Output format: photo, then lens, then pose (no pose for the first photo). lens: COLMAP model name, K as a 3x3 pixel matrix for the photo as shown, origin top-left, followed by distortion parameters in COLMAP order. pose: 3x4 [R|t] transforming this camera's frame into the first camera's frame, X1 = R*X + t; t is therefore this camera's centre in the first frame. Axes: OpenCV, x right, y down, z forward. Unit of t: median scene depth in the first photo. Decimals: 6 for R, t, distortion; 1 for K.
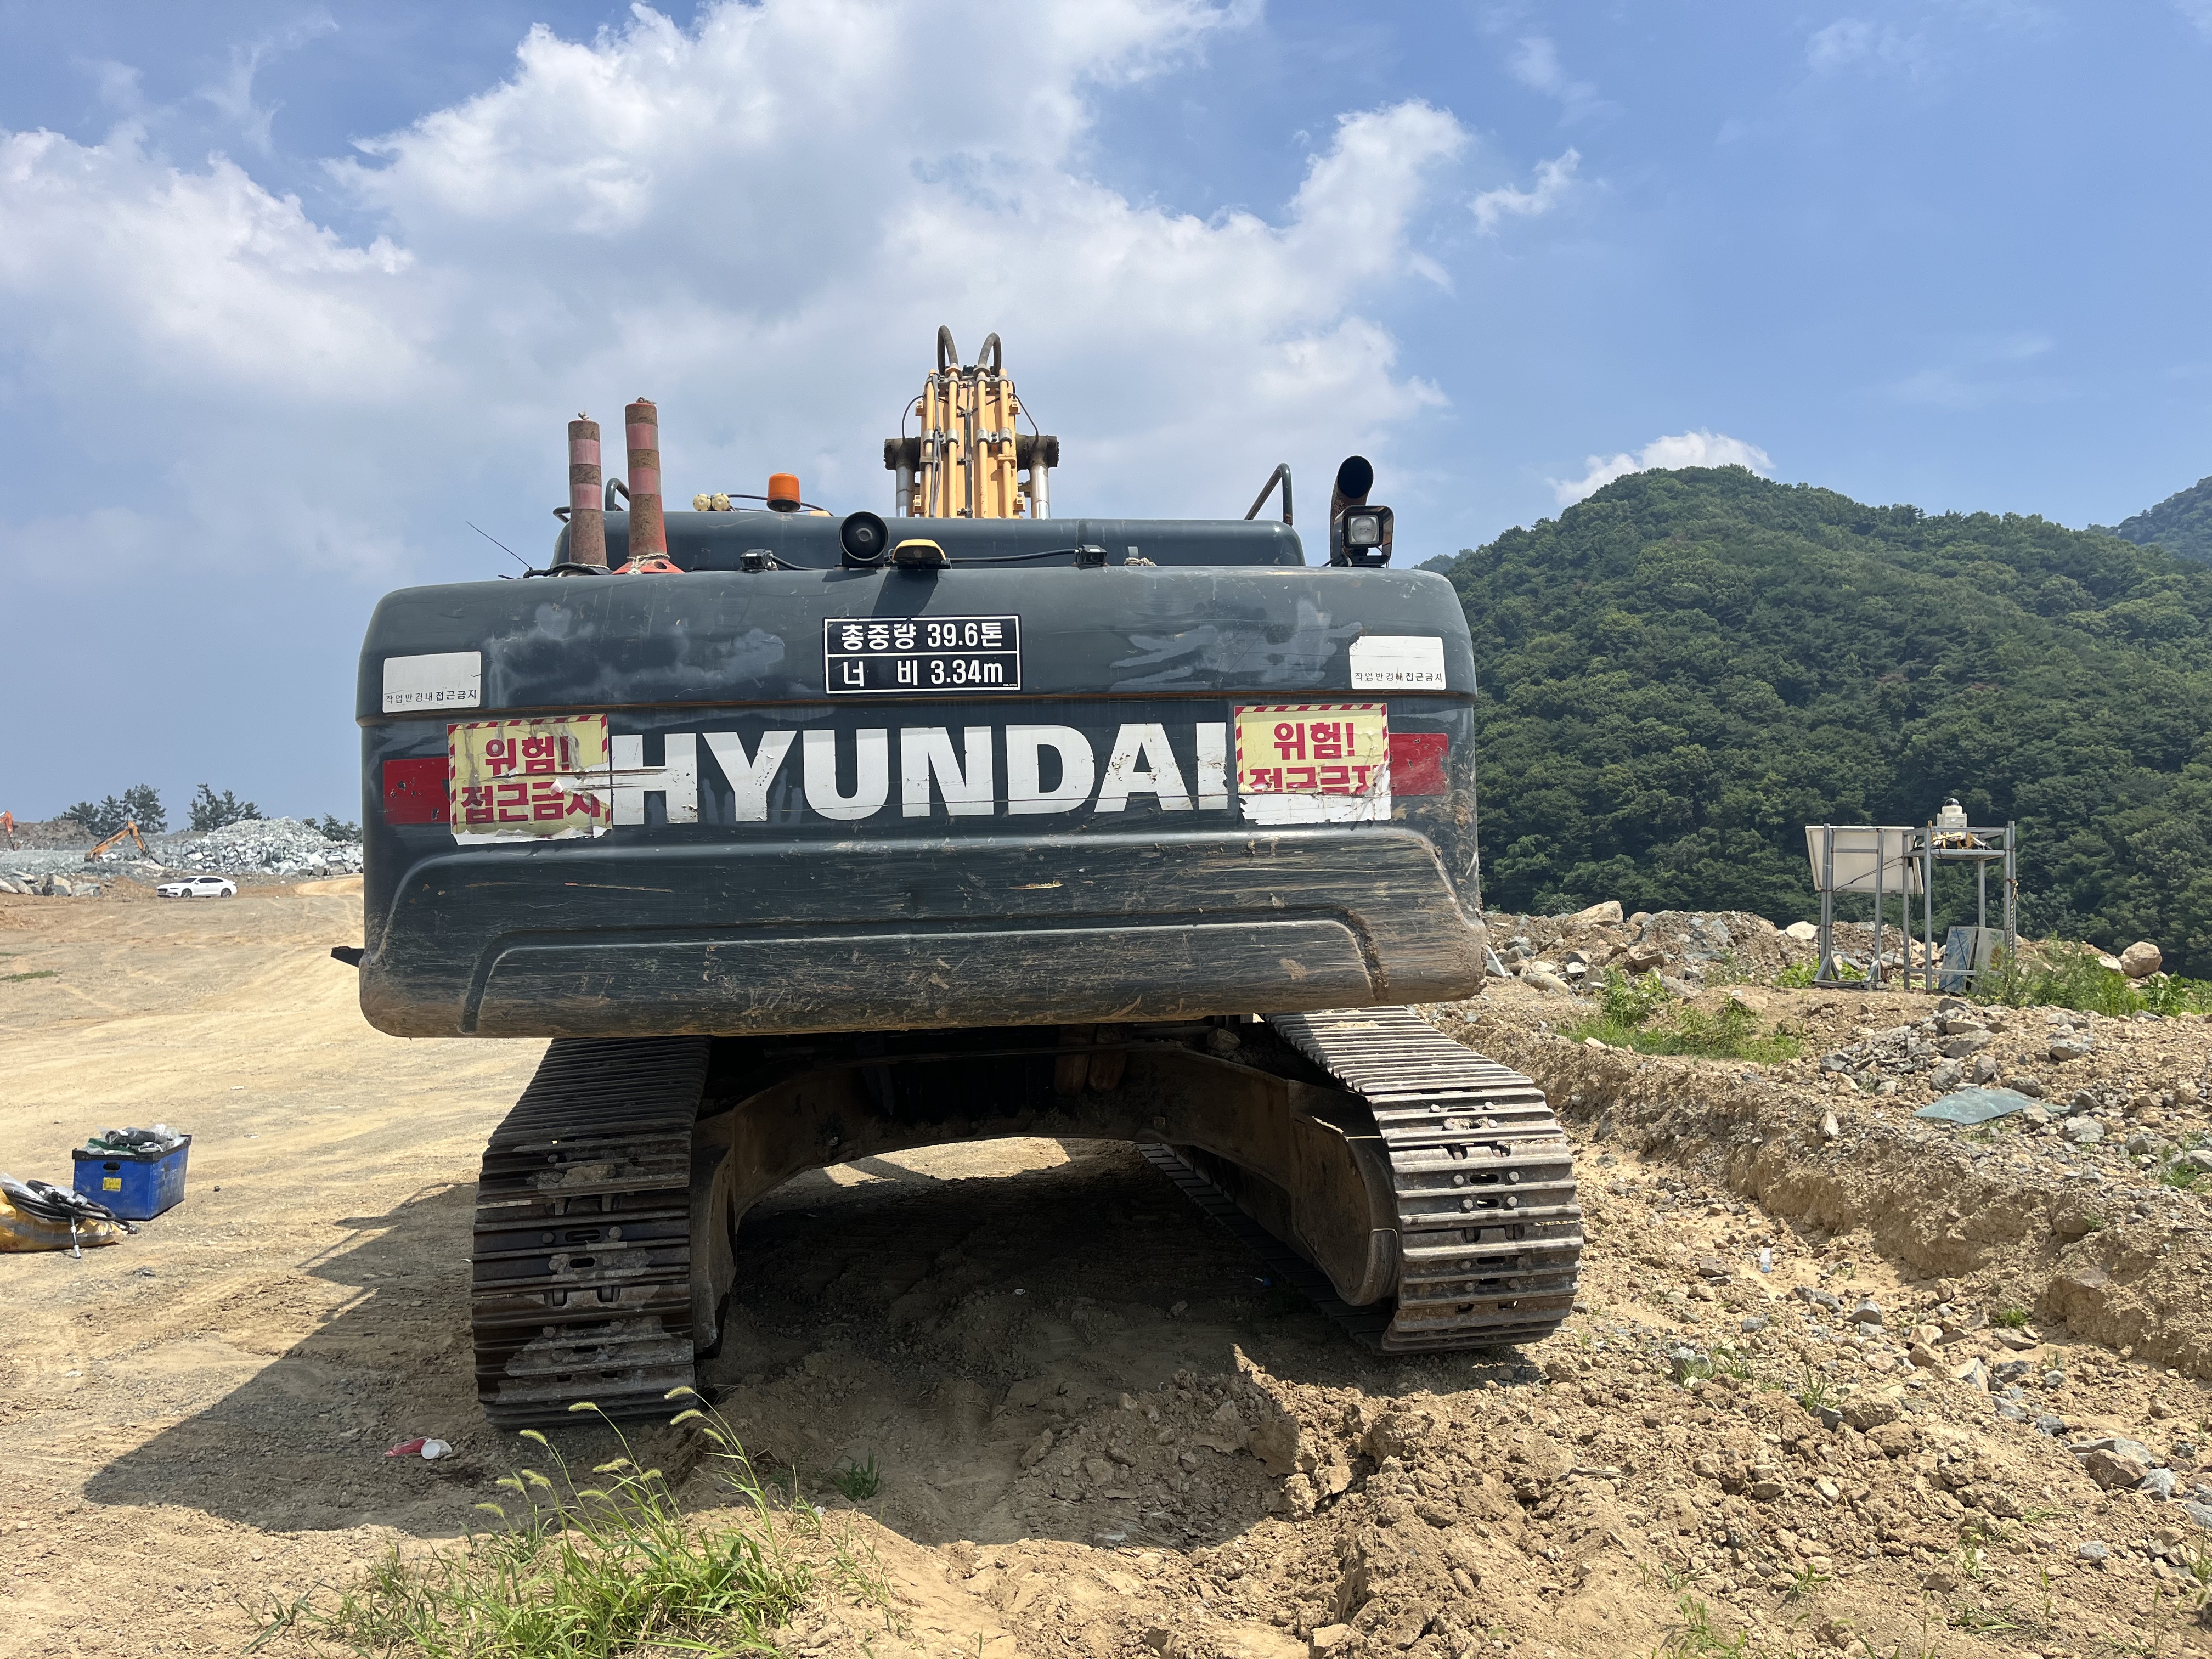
lens RADIAL K [[1706.7, 0, 1105.1], [0, 1706.7, 827.3], [0, 0, 1]] dist [0.077263, -0.111615]
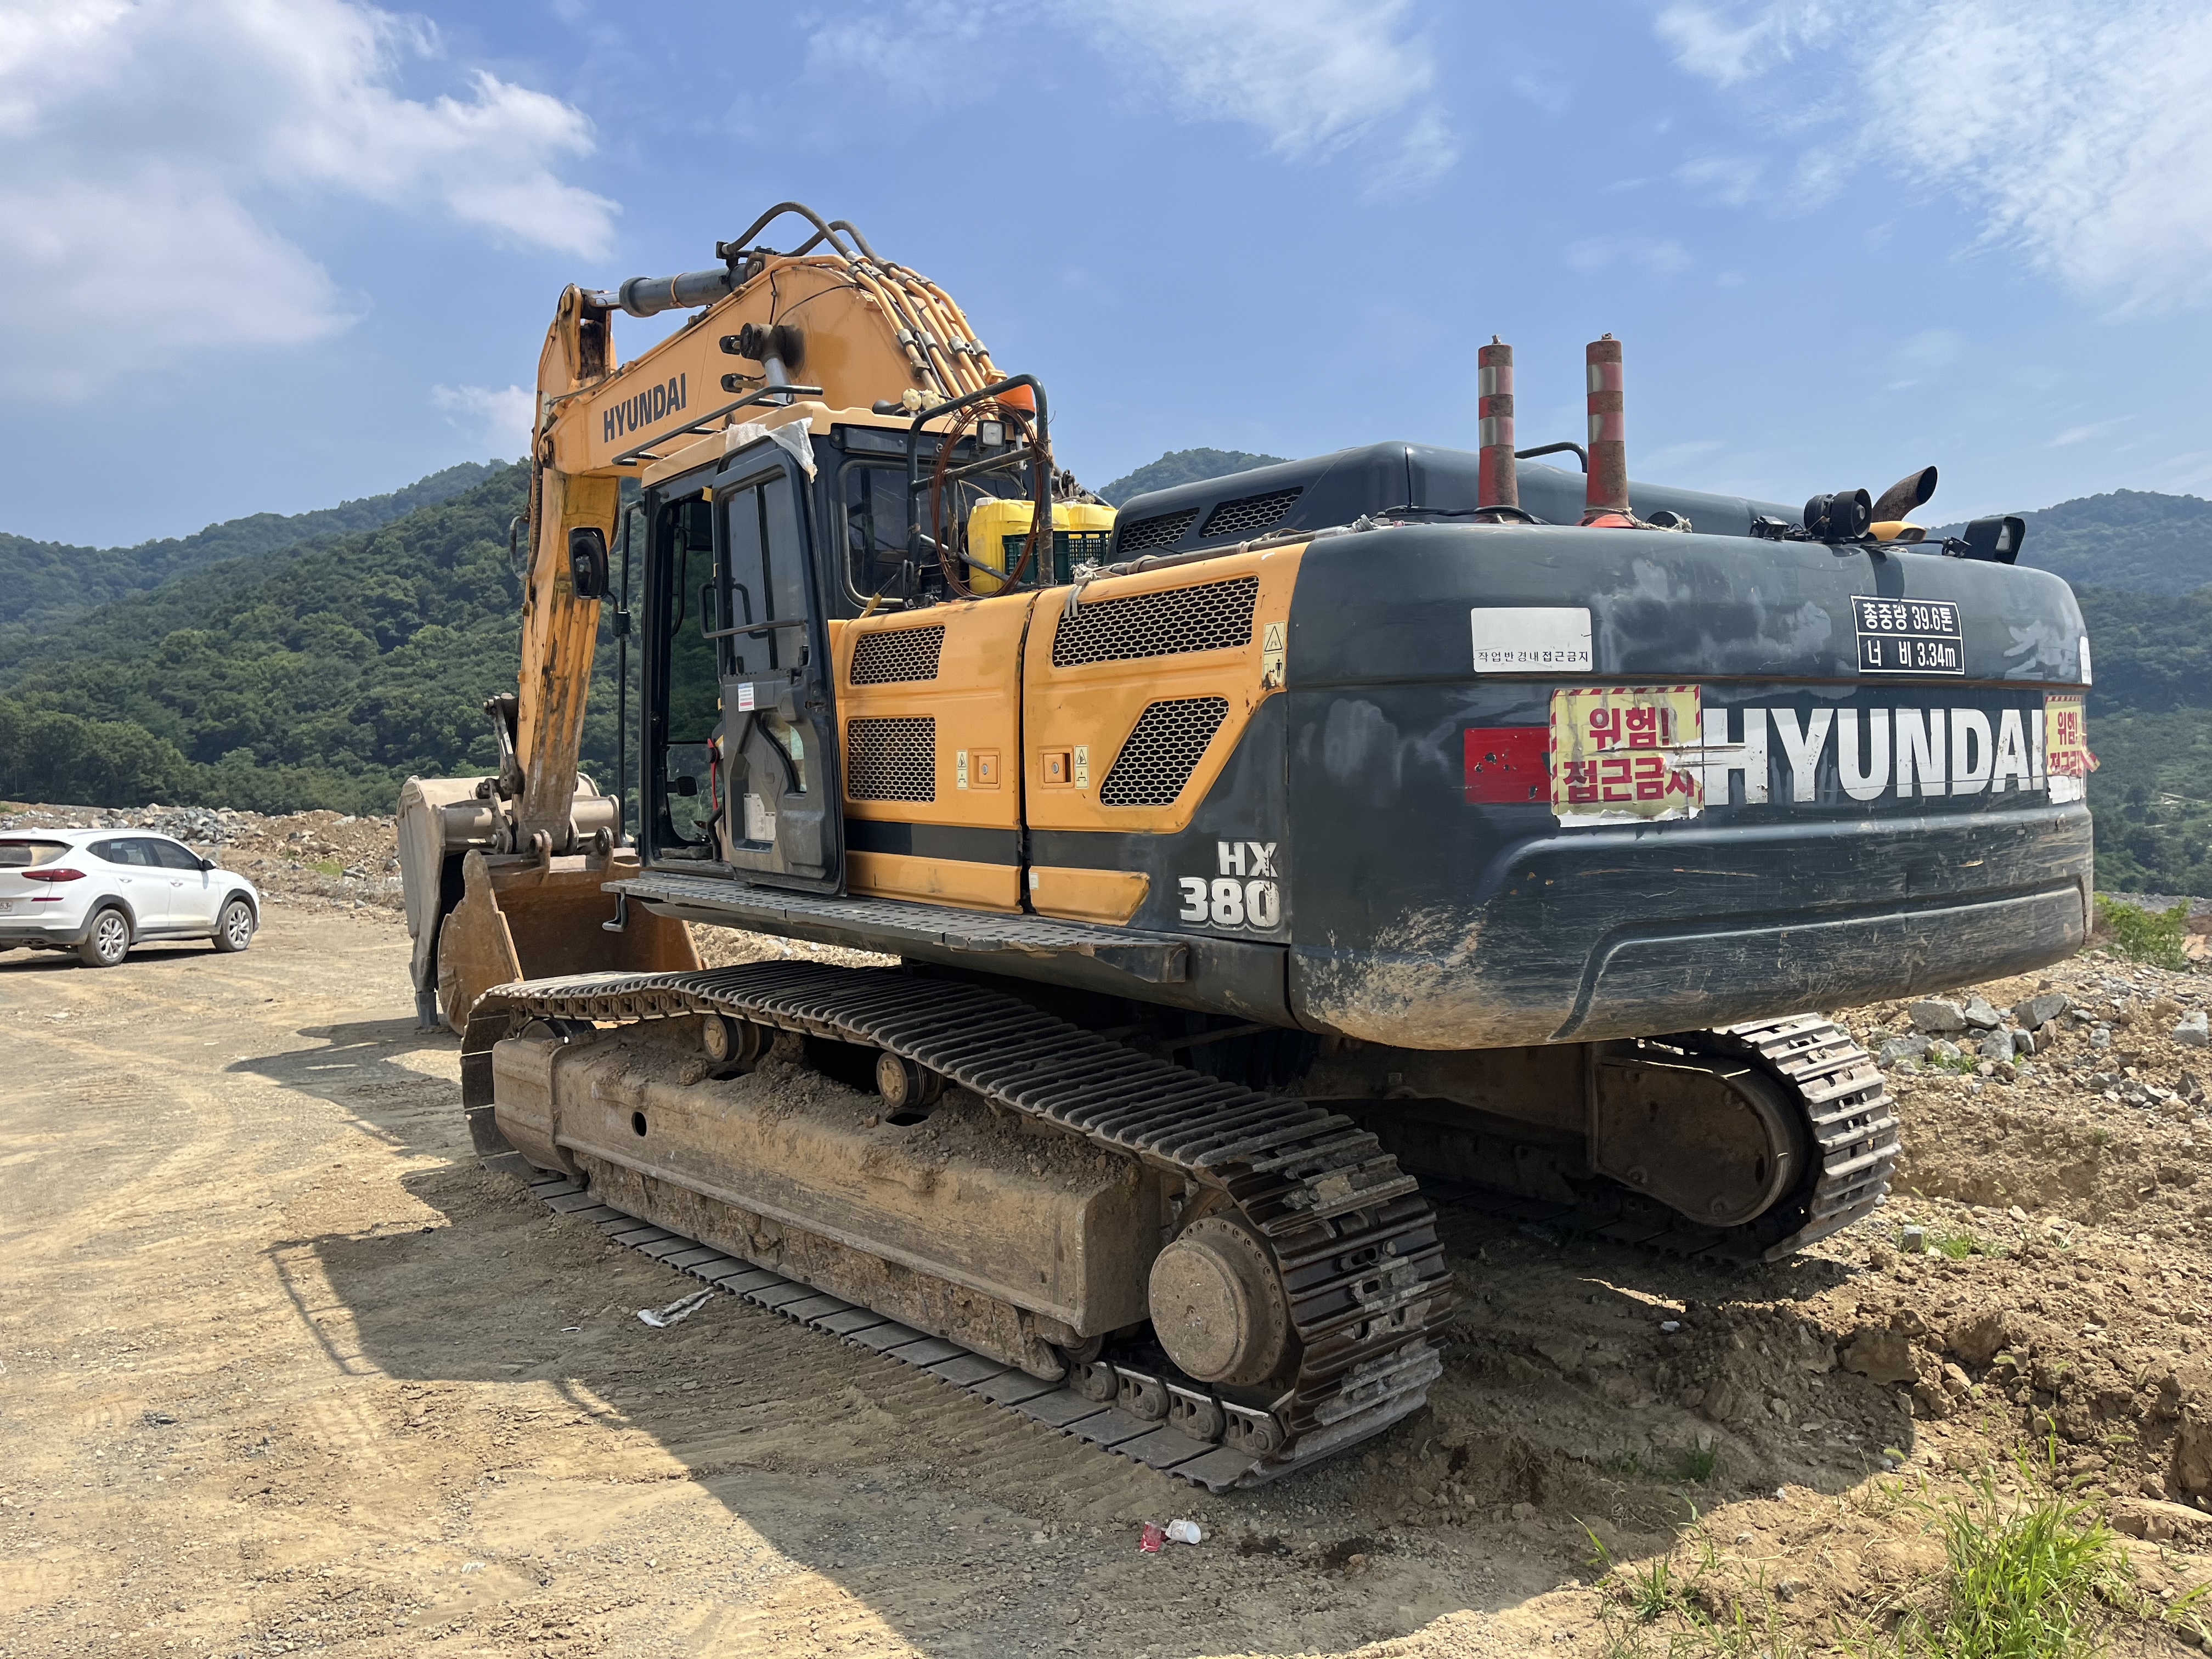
lens RADIAL K [[1706.7, 0, 1073.4], [0, 1706.7, 801.9], [0, 0, 1]] dist [0.077263, -0.111615]
pose [[0.846215, -0.000325, 0.532842, -1.068053], [-0.015523, 0.999560, 0.025261, -0.021323], [-0.532616, -0.029648, 0.845837, 0.395831]]
